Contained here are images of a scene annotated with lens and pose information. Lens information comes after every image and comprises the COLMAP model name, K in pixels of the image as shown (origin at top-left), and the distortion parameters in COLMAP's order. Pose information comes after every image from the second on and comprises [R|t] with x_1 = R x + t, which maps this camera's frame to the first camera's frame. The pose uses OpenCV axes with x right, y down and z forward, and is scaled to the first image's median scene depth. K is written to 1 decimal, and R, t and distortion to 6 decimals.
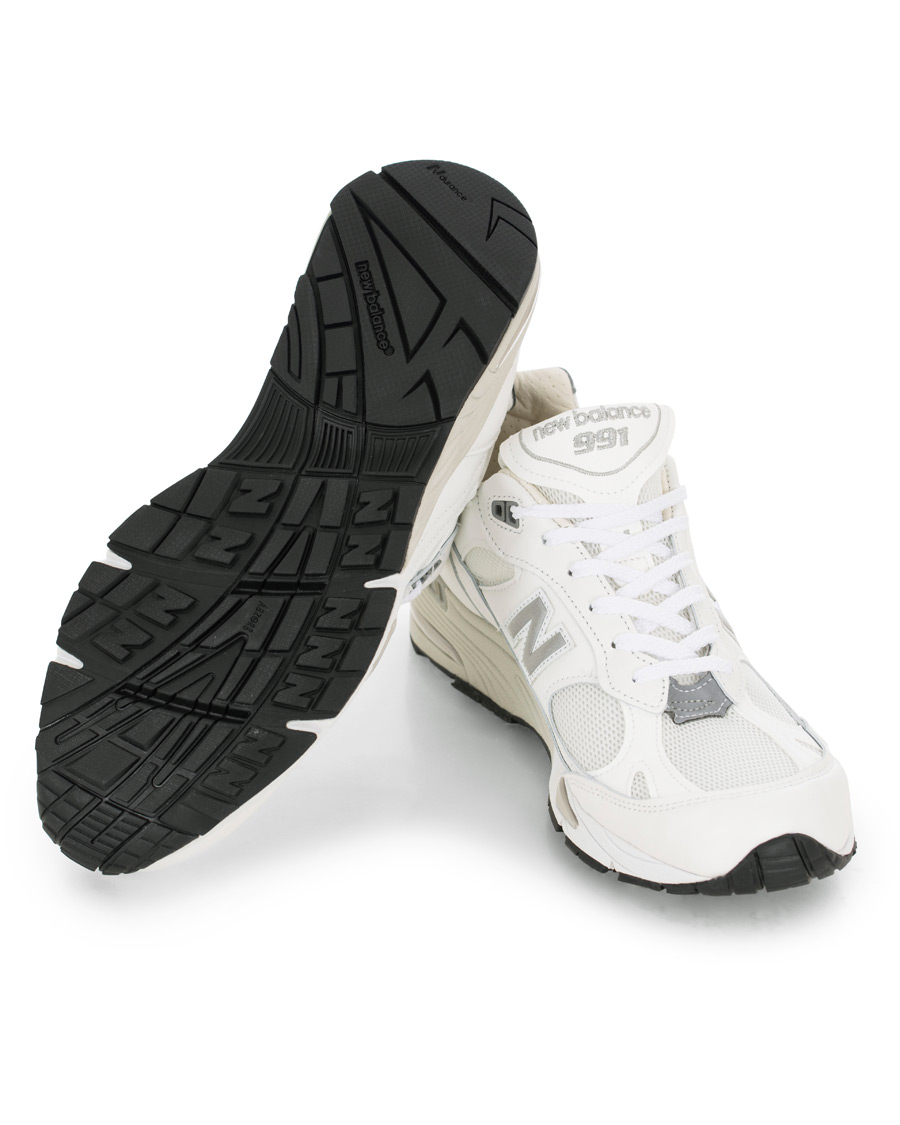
lens RADIAL K [[3209.8, 0, 450.0], [0, 3209.8, 562.5], [0, 0, 1]] dist [-0.023325, -0.251781]
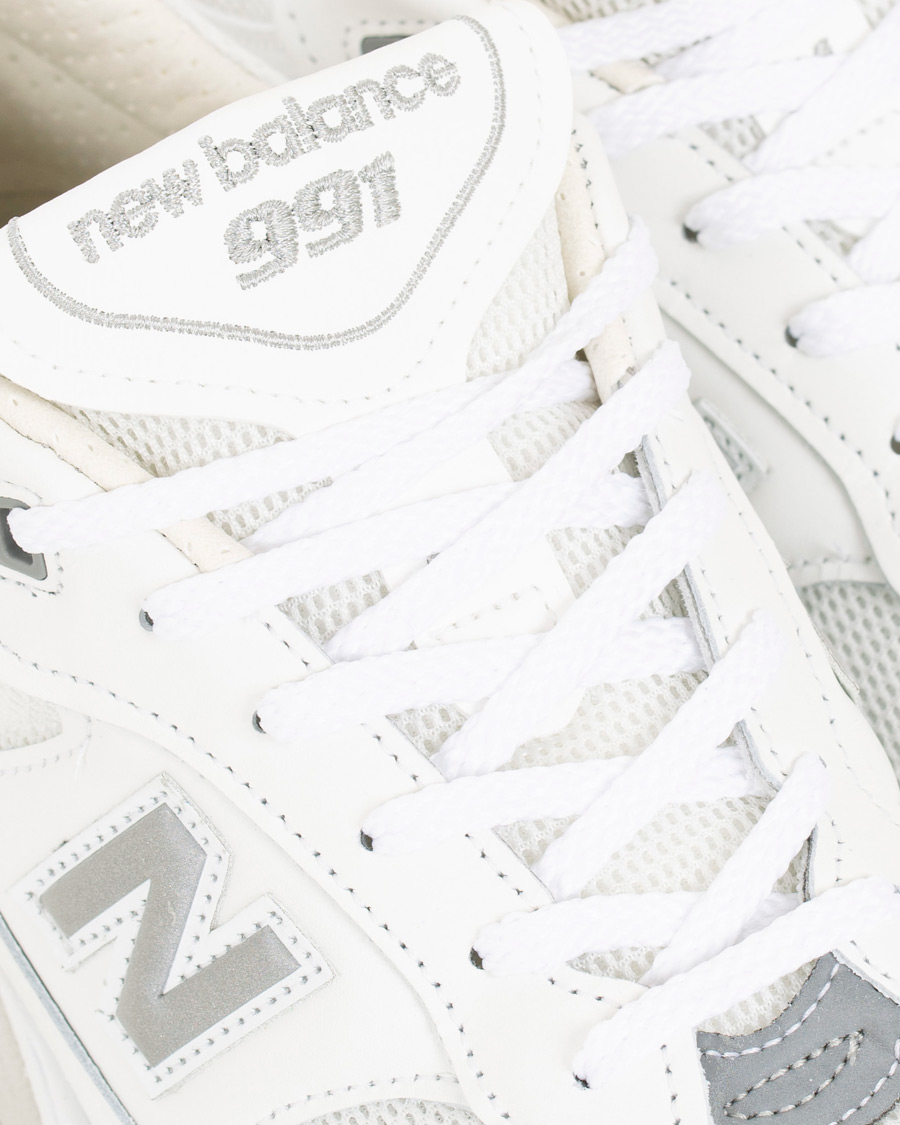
lens RADIAL K [[3209.8, 0, 450.0], [0, 3209.8, 562.5], [0, 0, 1]] dist [-0.023325, -0.251781]
pose [[0.984727, -0.171891, 0.027678, 0.045998], [0.170862, 0.984635, 0.036064, -0.016227], [-0.033452, -0.030784, 0.998966, 0.711302]]
